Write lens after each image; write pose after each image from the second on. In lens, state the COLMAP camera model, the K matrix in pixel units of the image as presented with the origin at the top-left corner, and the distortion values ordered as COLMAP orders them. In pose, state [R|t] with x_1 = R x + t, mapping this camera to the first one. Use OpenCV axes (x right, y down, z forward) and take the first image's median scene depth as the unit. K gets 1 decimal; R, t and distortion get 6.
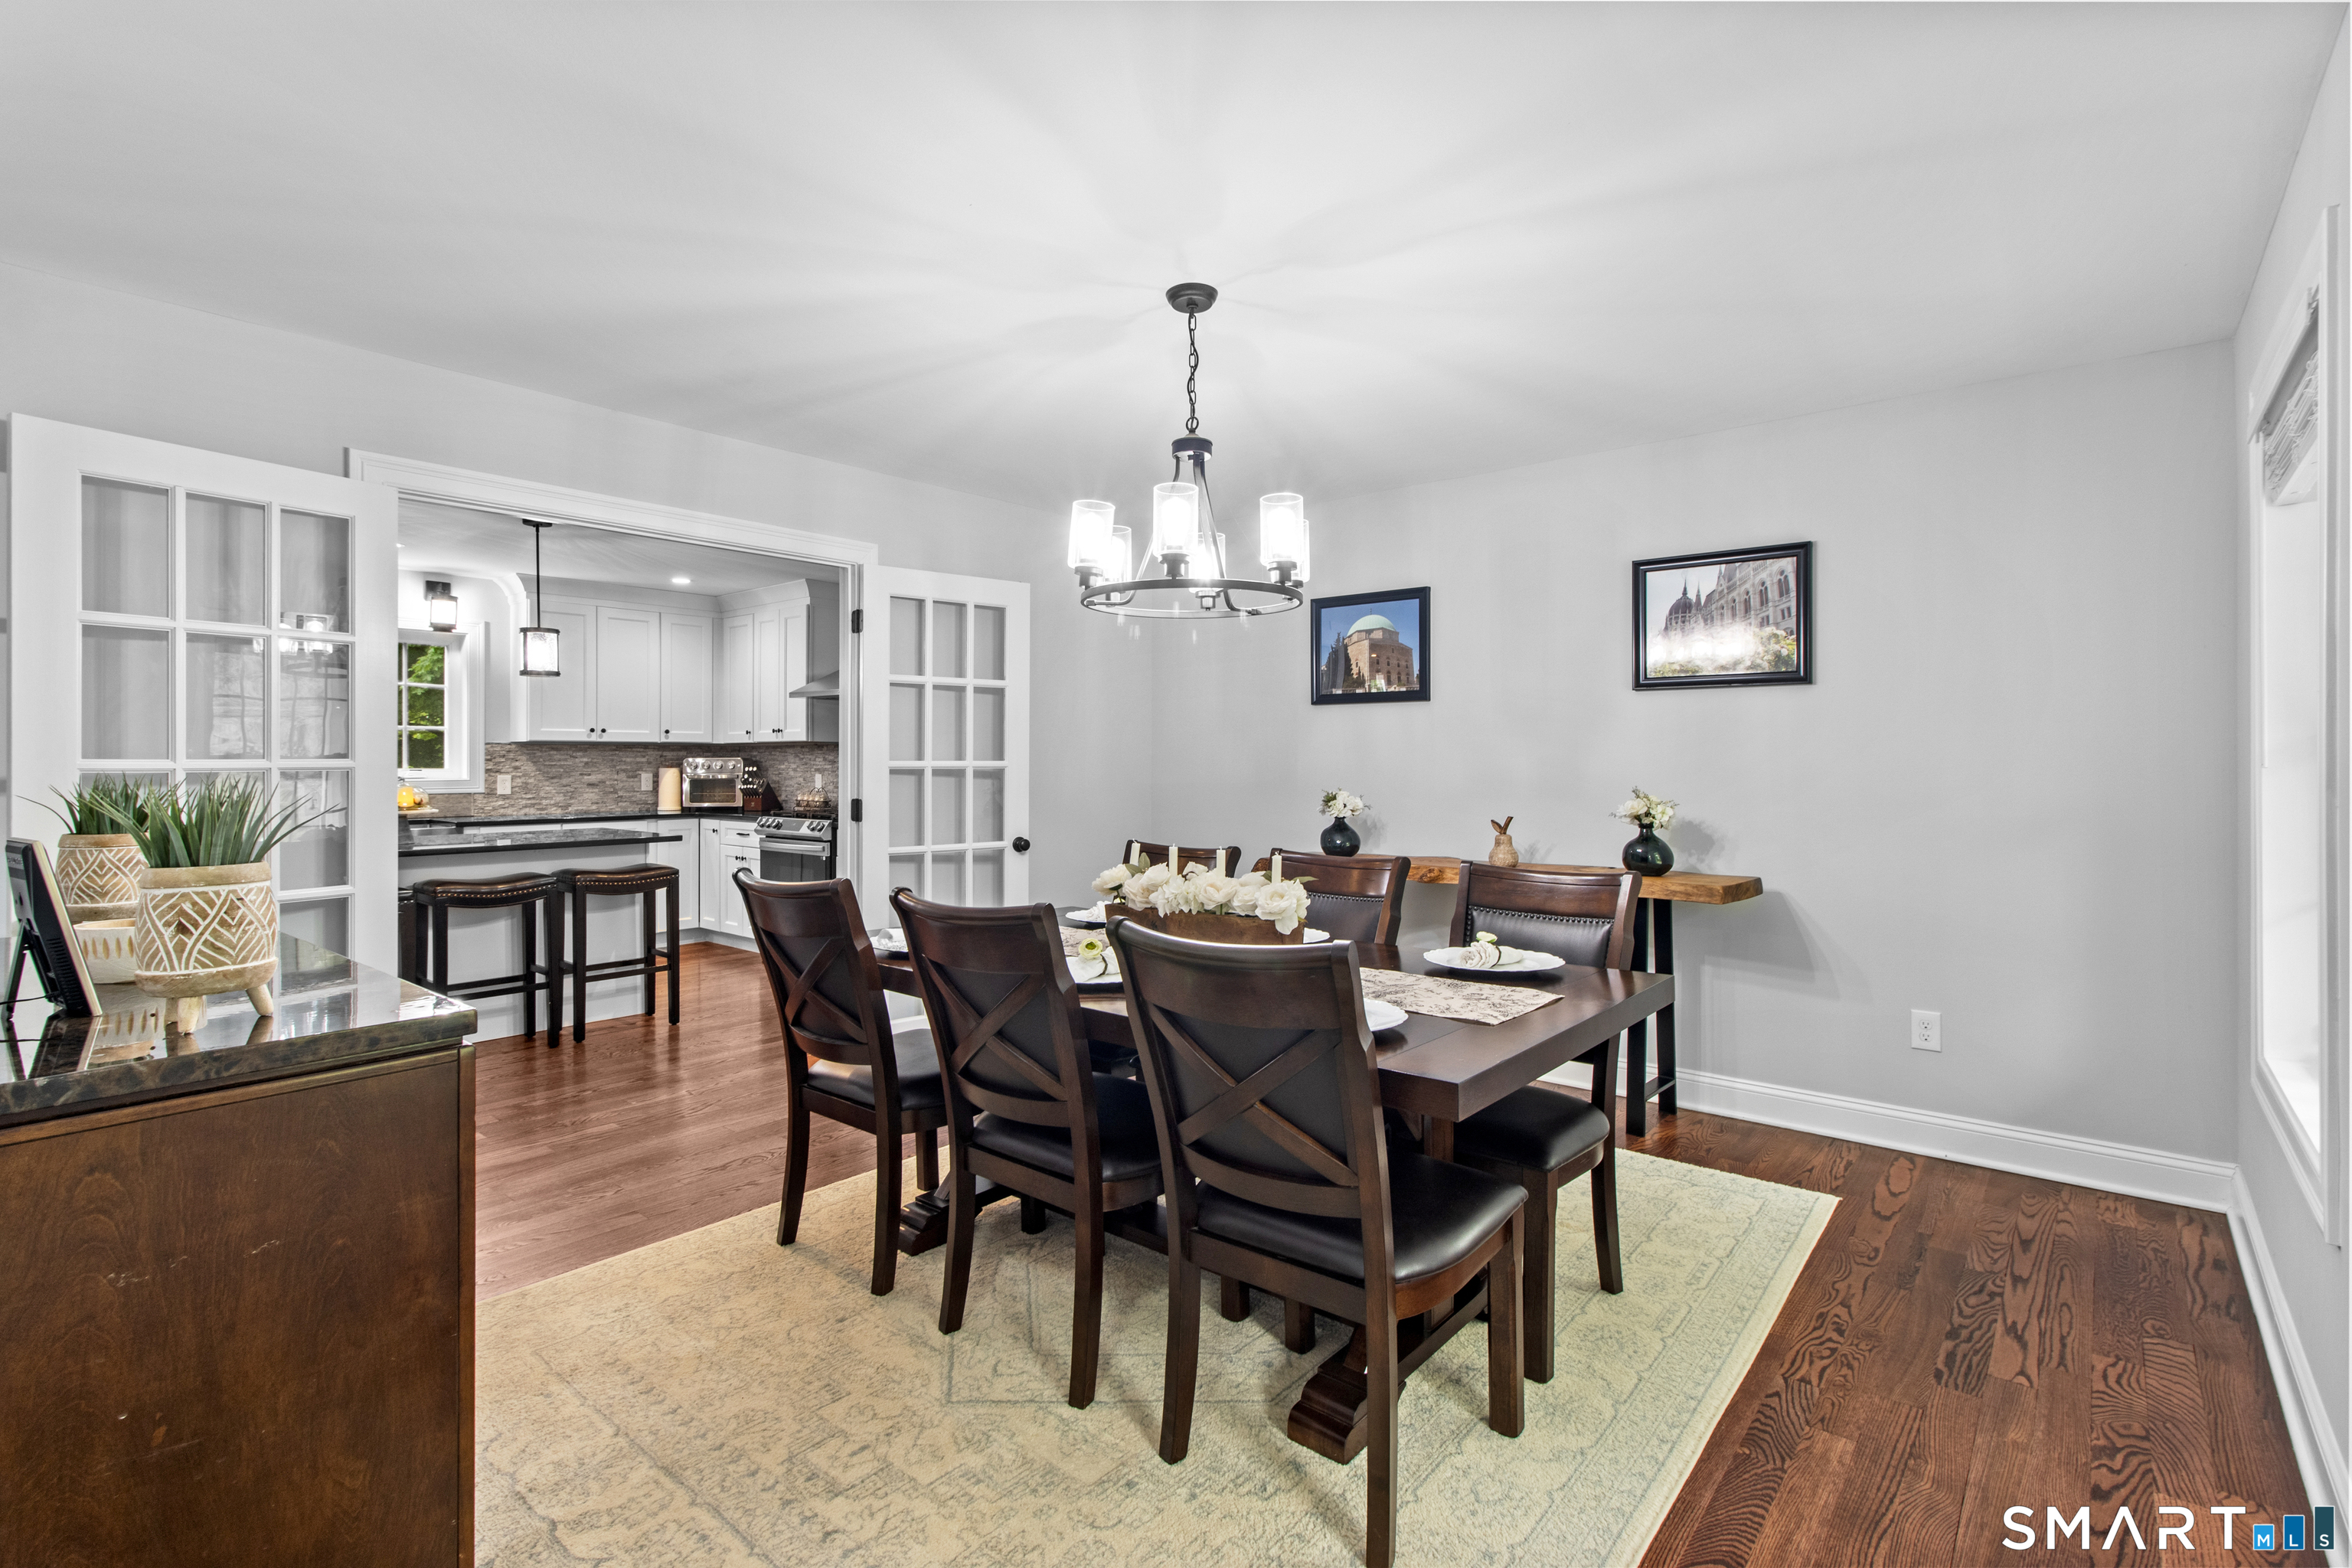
lens RADIAL K [[1089.6, 0, 1180.7], [0, 1089.6, 760.4], [0, 0, 1]] dist [0.003427, -0.000551]
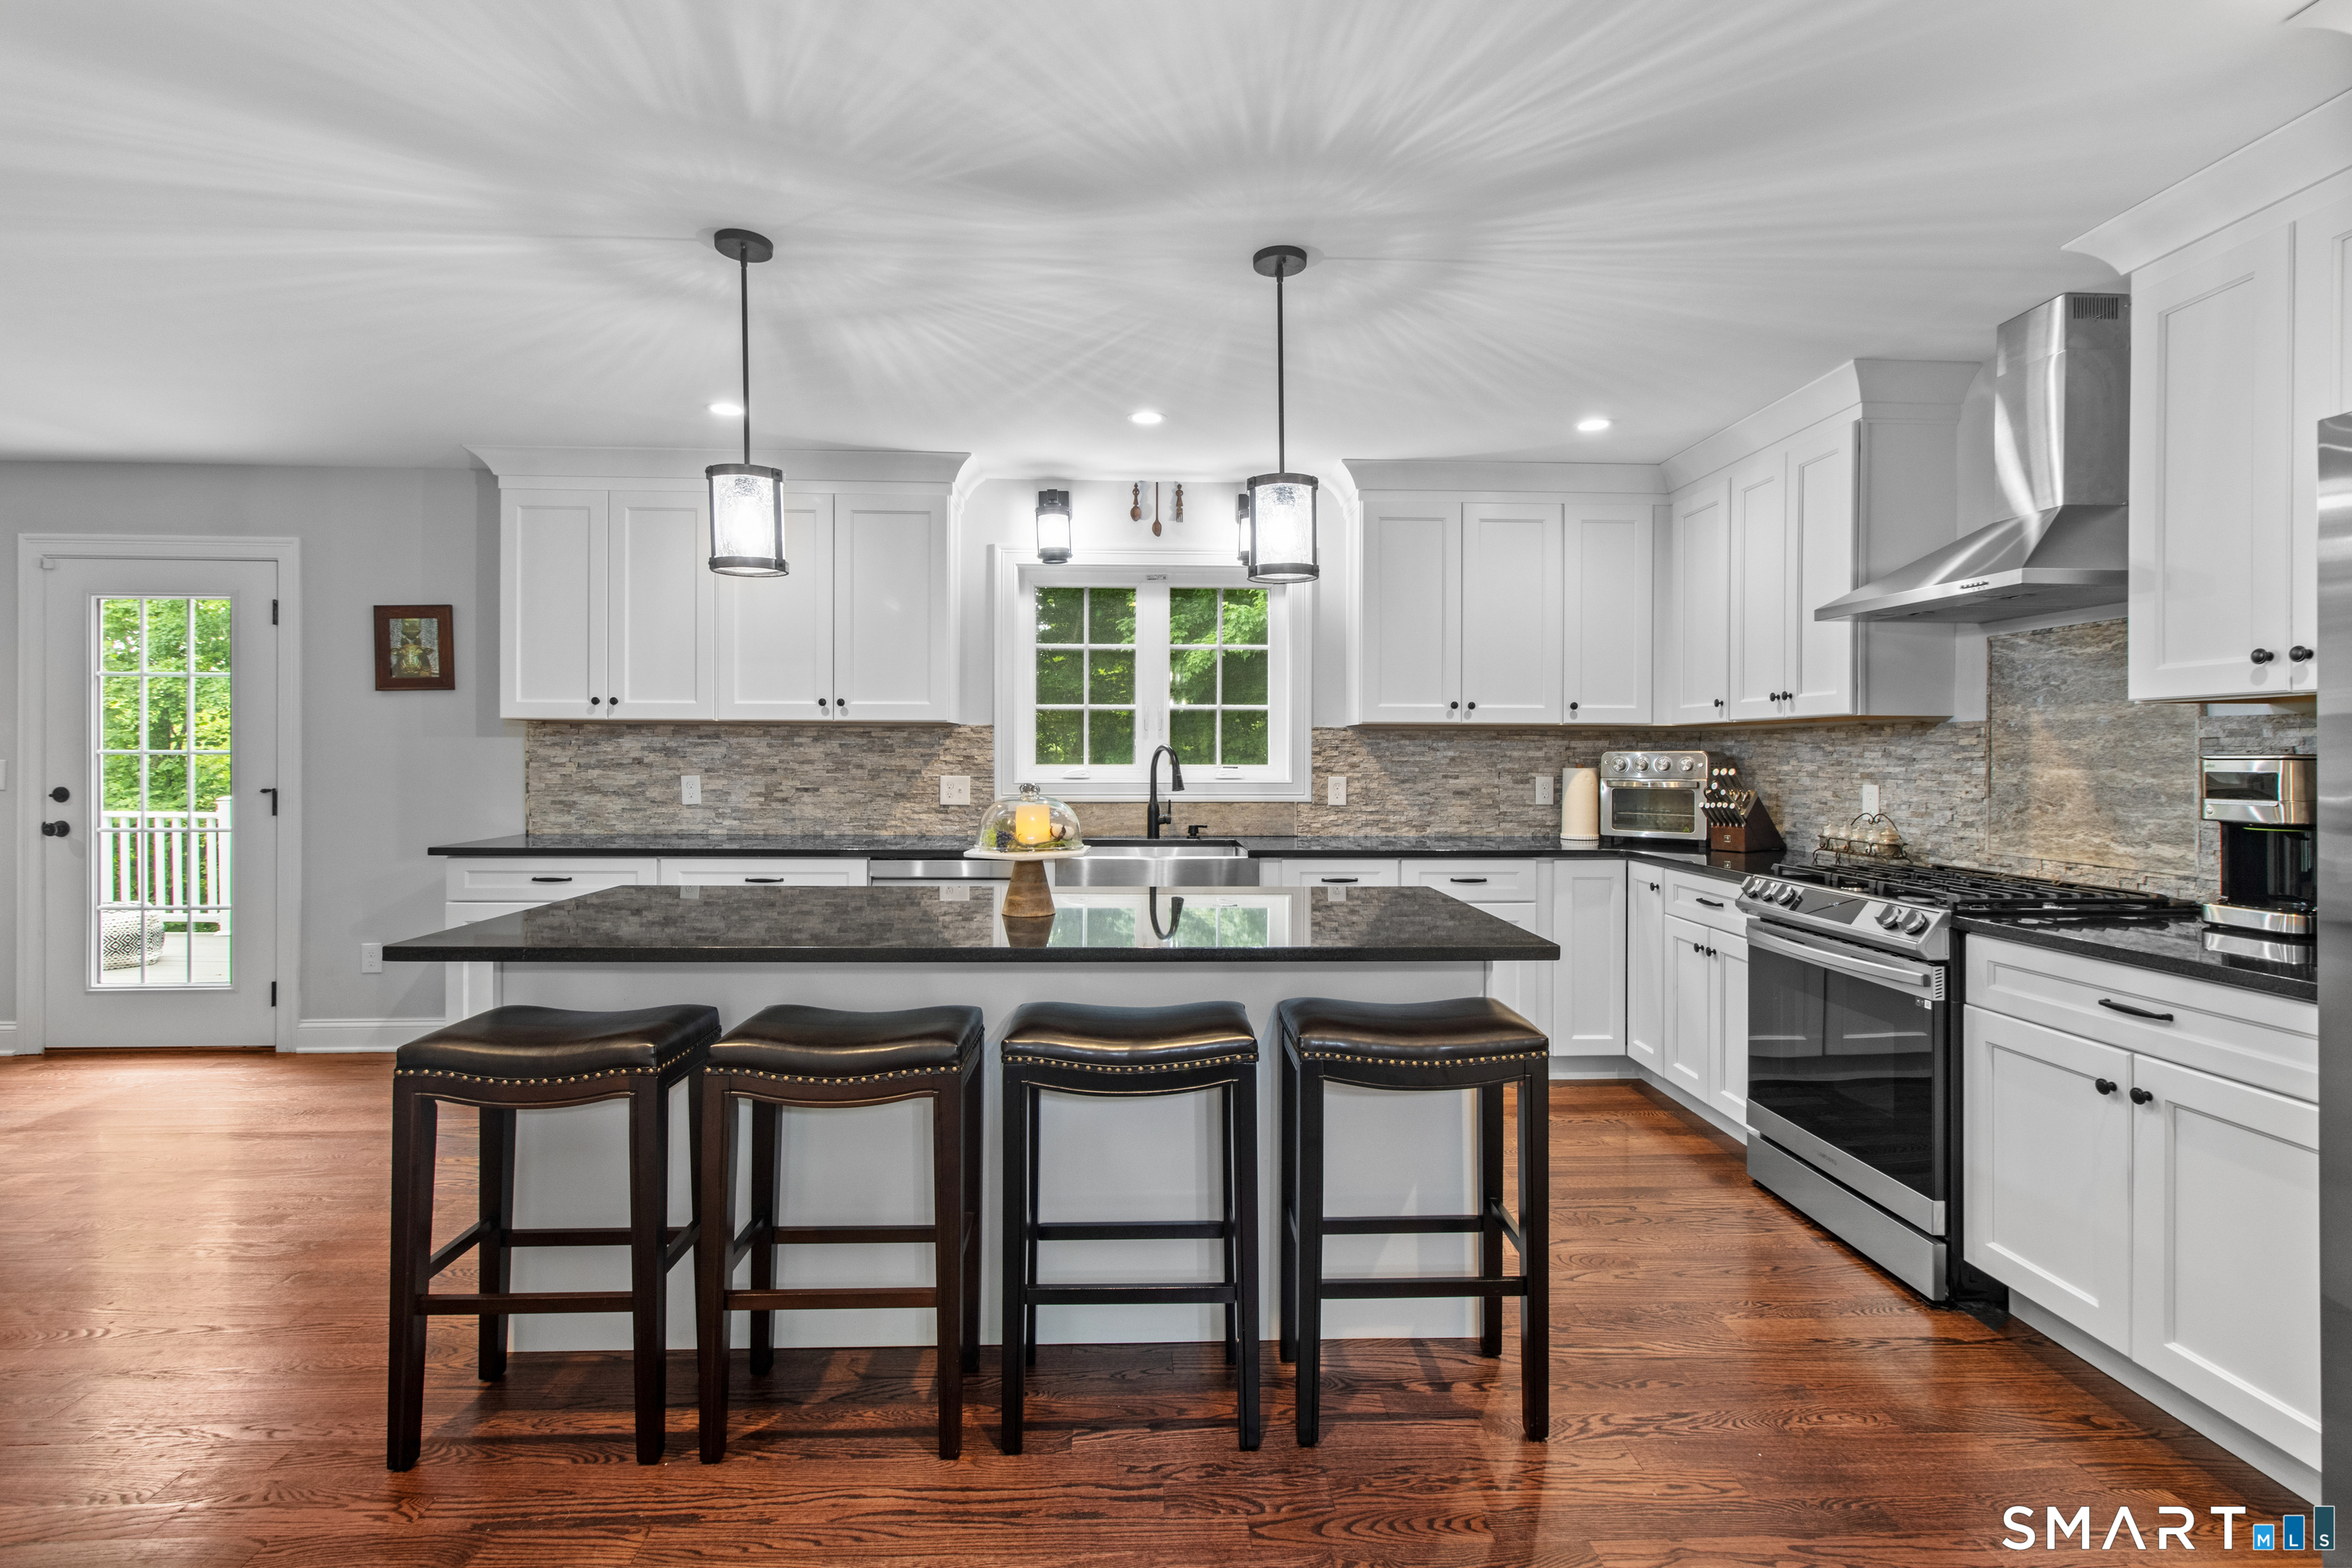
lens RADIAL K [[1089.6, 0, 1179.5], [0, 1089.6, 747.6], [0, 0, 1]] dist [0.003427, -0.000551]
pose [[0.678991, -0.001935, -0.734144, -0.195143], [-0.005277, 0.999958, -0.007517, 0.001531], [0.734128, 0.008978, 0.678952, 0.470702]]
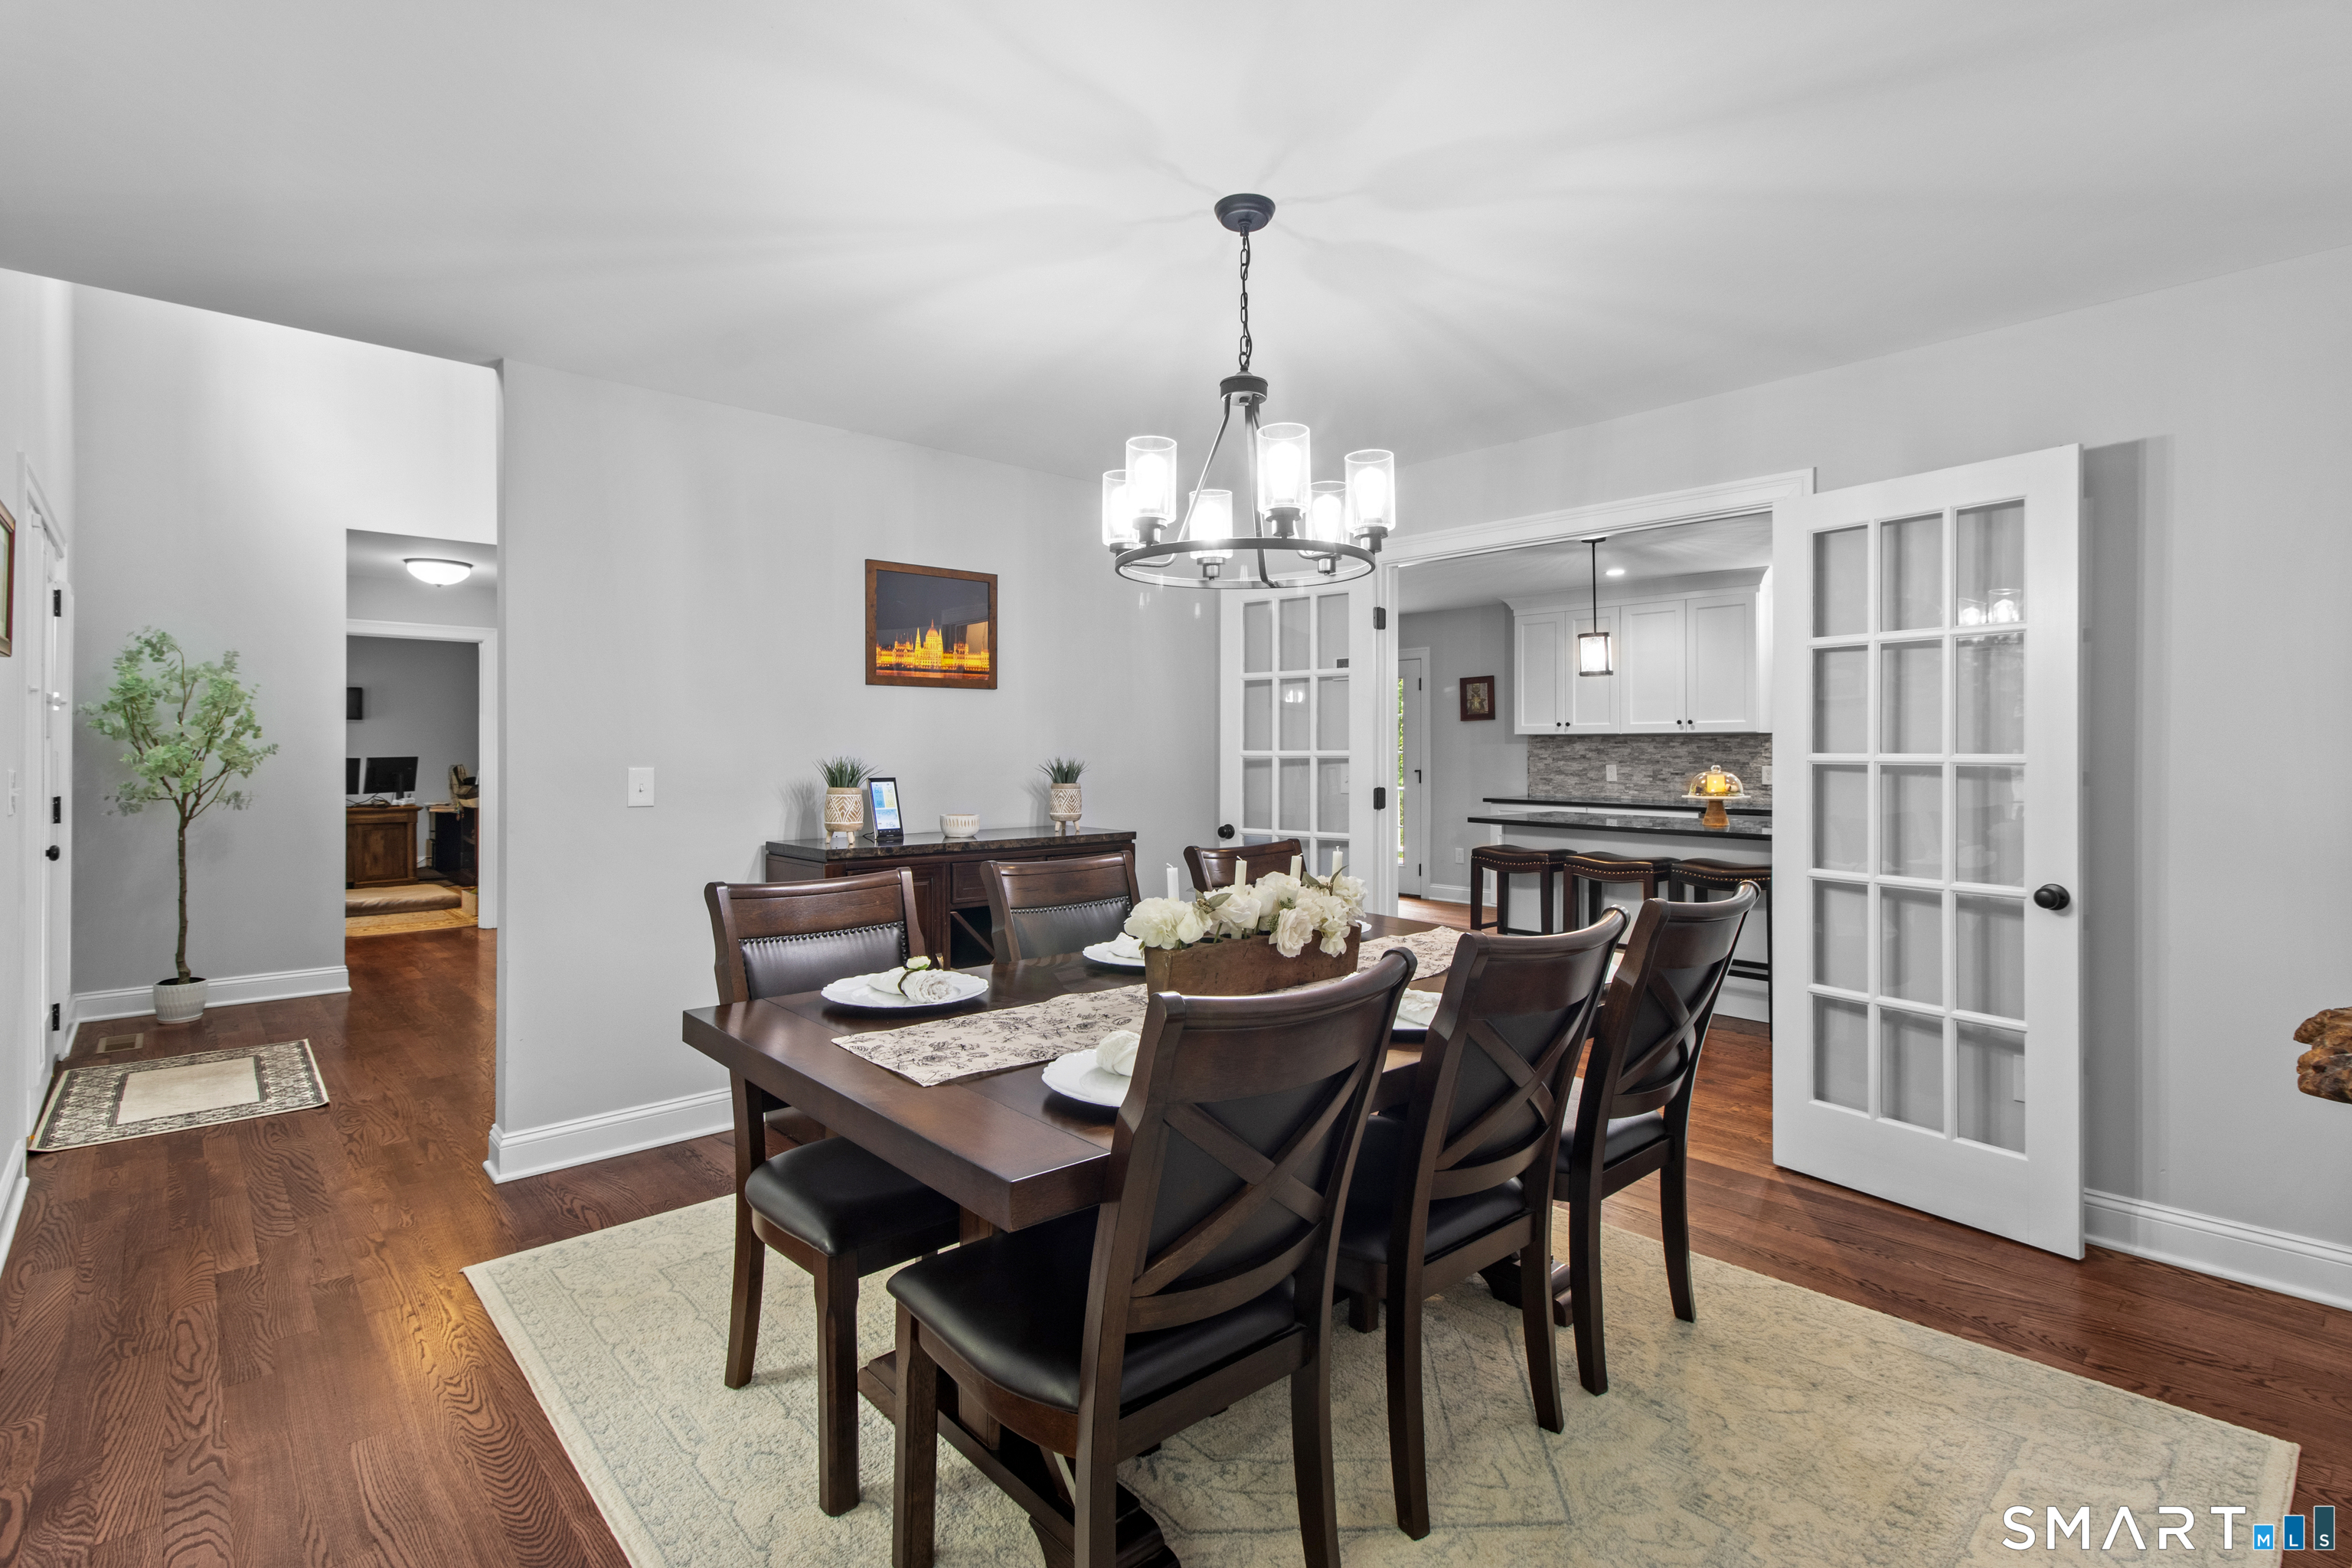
lens RADIAL K [[1089.6, 0, 1154.9], [0, 1089.6, 745.9], [0, 0, 1]] dist [0.003427, -0.000551]
pose [[-0.153529, -0.003189, -0.988139, 0.328812], [-0.002187, 0.999993, -0.002887, -0.000653], [0.988142, 0.001717, -0.153535, 0.401026]]
